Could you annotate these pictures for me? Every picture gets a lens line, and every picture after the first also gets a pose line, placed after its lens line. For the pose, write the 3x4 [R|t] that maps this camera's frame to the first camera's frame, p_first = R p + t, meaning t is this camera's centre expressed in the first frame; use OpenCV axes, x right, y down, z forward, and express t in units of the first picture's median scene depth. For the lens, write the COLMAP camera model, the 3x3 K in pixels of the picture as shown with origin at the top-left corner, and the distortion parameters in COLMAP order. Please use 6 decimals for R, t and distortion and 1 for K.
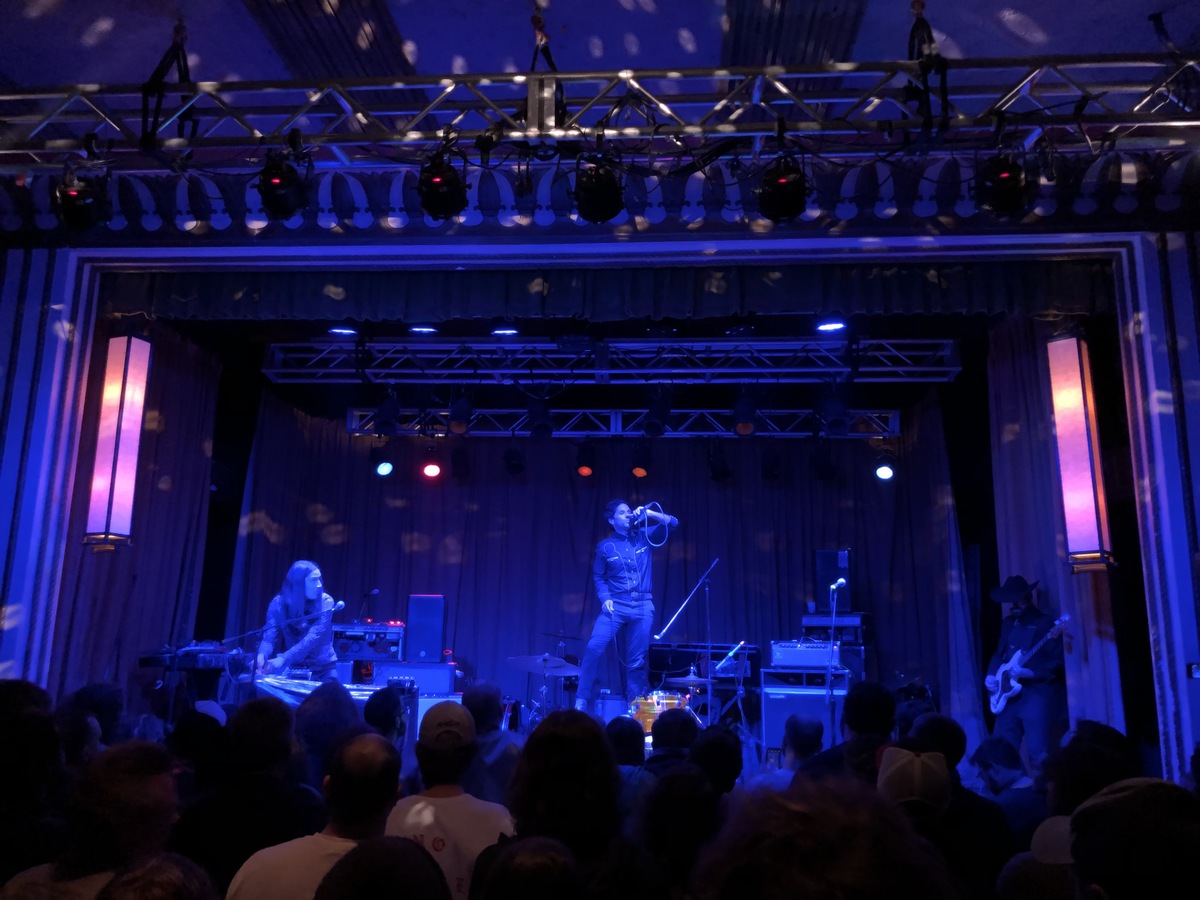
lens RADIAL K [[963.3, 0, 600.0], [0, 963.3, 450.0], [0, 0, 1]] dist [0.034725, -0.007384]
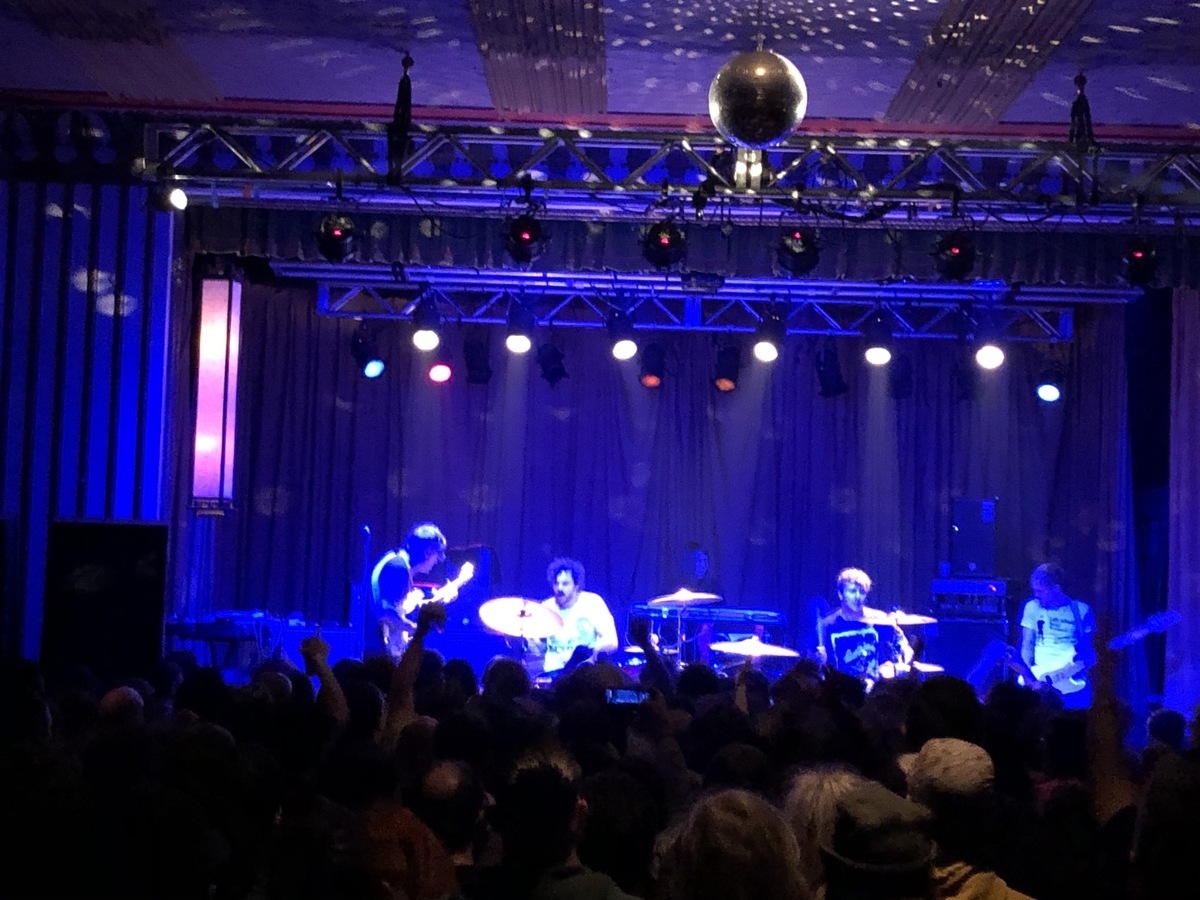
lens RADIAL K [[2158.7, 0, 600.0], [0, 2158.7, 450.0], [0, 0, 1]] dist [0.044702, 0.021368]
pose [[0.997473, 0.023037, 0.067215, -0.195330], [-0.032330, 0.989535, 0.140627, -0.185798], [-0.063271, -0.142445, 0.987778, -0.759189]]
